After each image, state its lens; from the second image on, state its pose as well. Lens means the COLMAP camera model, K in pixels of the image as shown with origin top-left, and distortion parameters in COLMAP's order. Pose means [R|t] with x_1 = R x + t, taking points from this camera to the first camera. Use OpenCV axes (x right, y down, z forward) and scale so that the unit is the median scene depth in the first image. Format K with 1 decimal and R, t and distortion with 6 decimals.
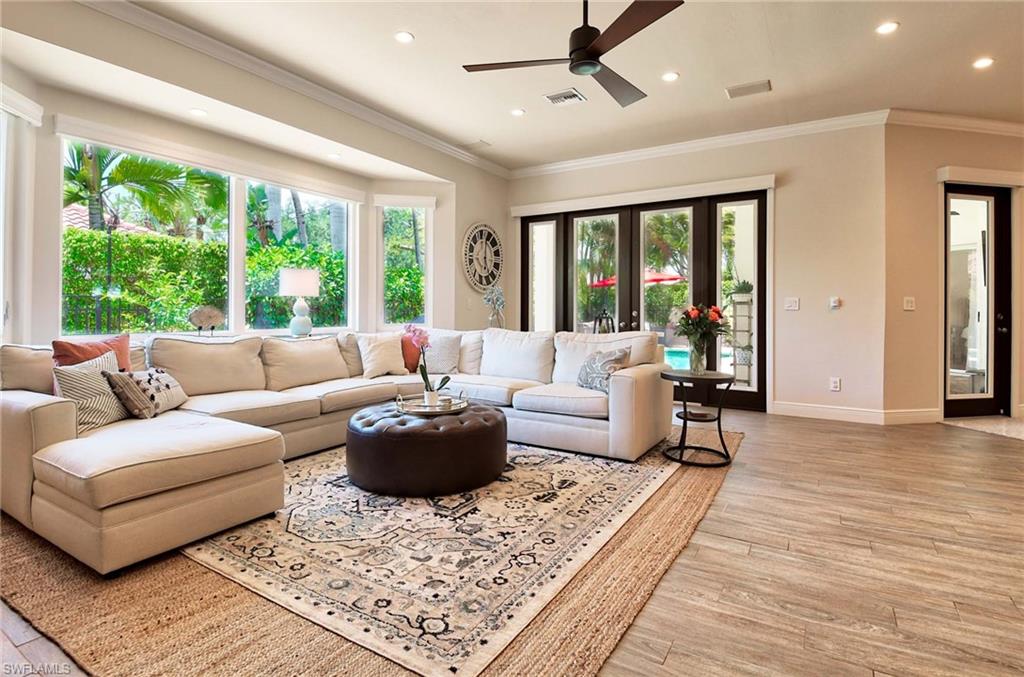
lens RADIAL K [[513.1, 0, 364.0], [0, 513.1, 308.9], [0, 0, 1]] dist [0.003116, -0.000337]
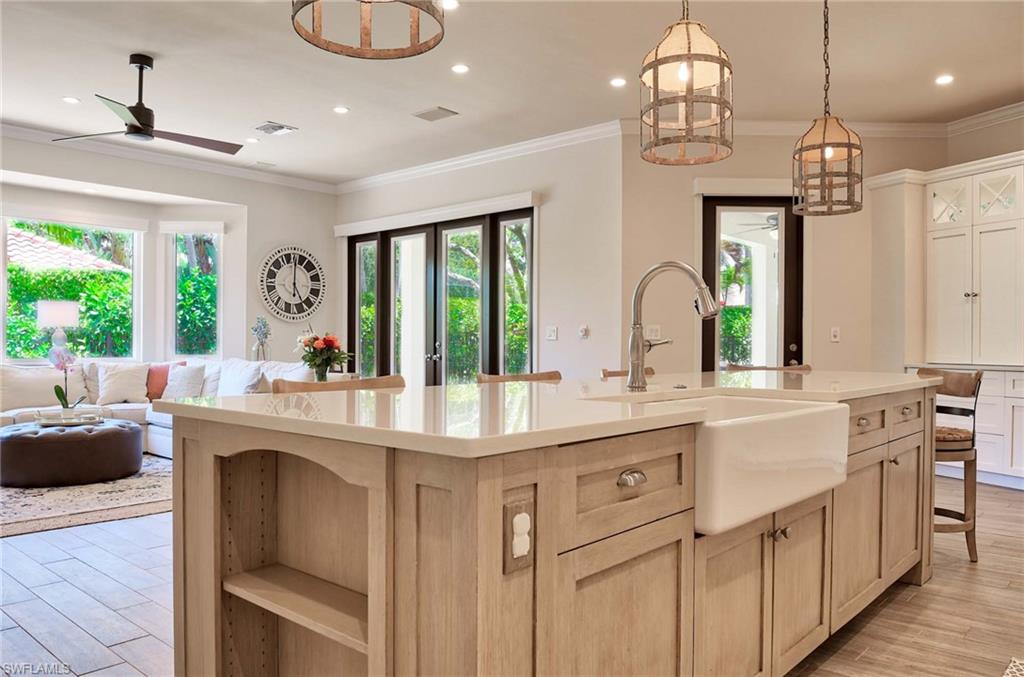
lens RADIAL K [[740.6, 0, 319.9], [0, 740.6, 340.7], [0, 0, 1]] dist [-0.010816, 0.001781]
pose [[0.977539, -0.000858, -0.210751, 0.574106], [0.000401, 0.999997, -0.002212, 0.005273], [0.210752, 0.002078, 0.977537, -0.291046]]
